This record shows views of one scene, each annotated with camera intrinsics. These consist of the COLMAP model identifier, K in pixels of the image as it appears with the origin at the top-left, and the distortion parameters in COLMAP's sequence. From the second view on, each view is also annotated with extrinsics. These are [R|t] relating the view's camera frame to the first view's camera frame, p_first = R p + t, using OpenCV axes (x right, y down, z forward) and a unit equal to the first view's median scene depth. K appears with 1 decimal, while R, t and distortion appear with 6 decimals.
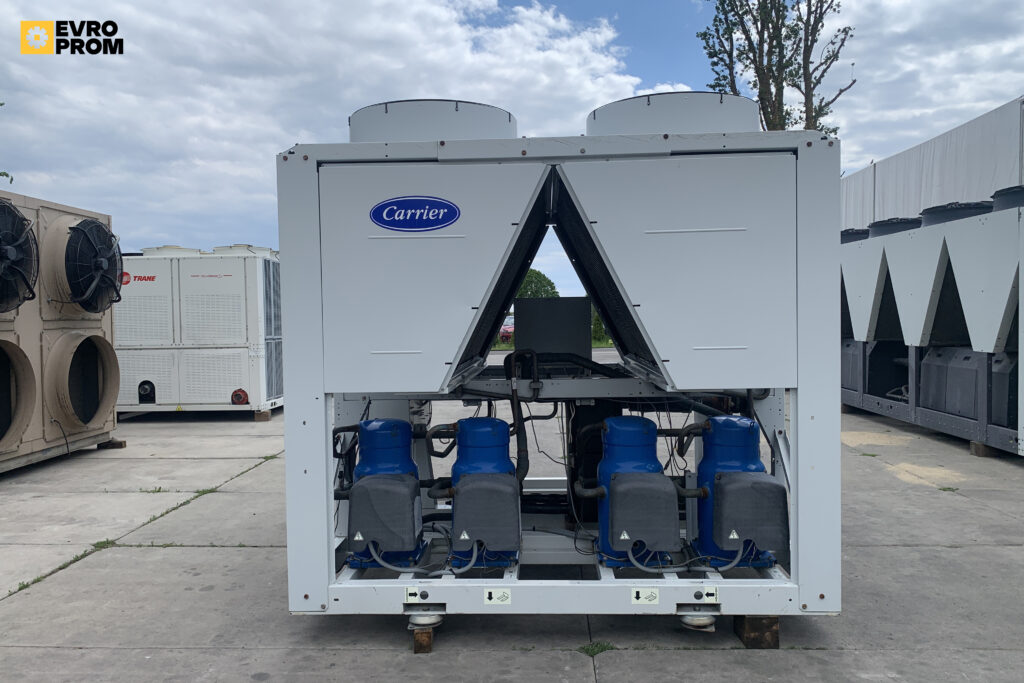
lens RADIAL K [[758.3, 0, 507.1], [0, 758.3, 346.0], [0, 0, 1]] dist [0.008369, -0.001002]
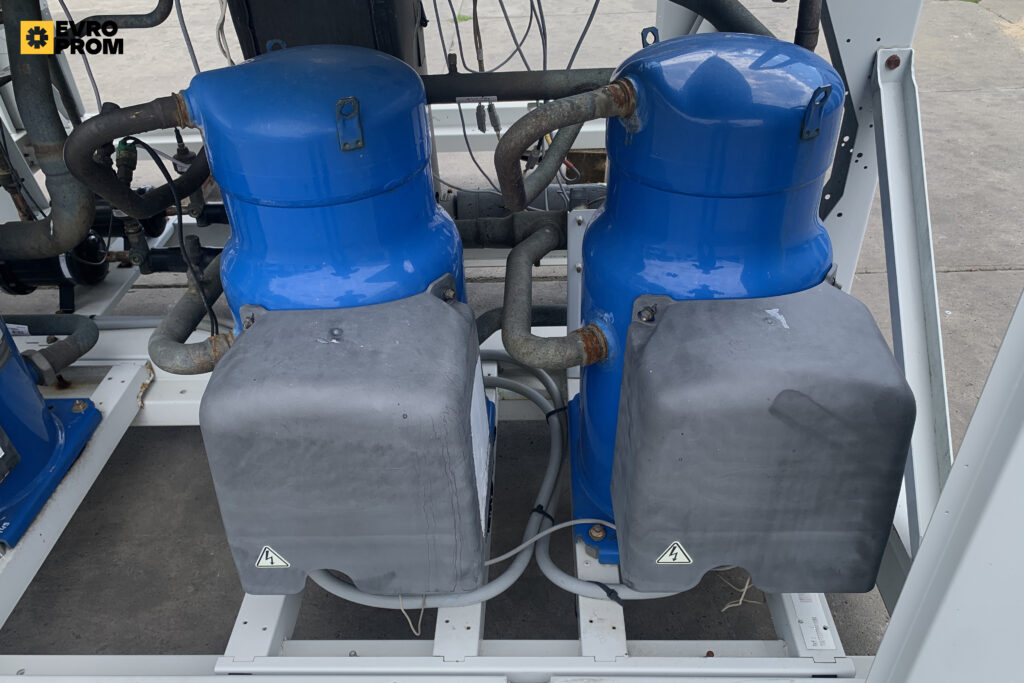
lens RADIAL K [[788.5, 0, 511.0], [0, 788.5, 342.7], [0, 0, 1]] dist [0.006843, 0.003614]
pose [[0.999455, -0.031207, 0.010744, 0.201495], [0.019987, 0.831345, 0.555397, 0.028754], [-0.026264, -0.554880, 0.831516, 0.681455]]
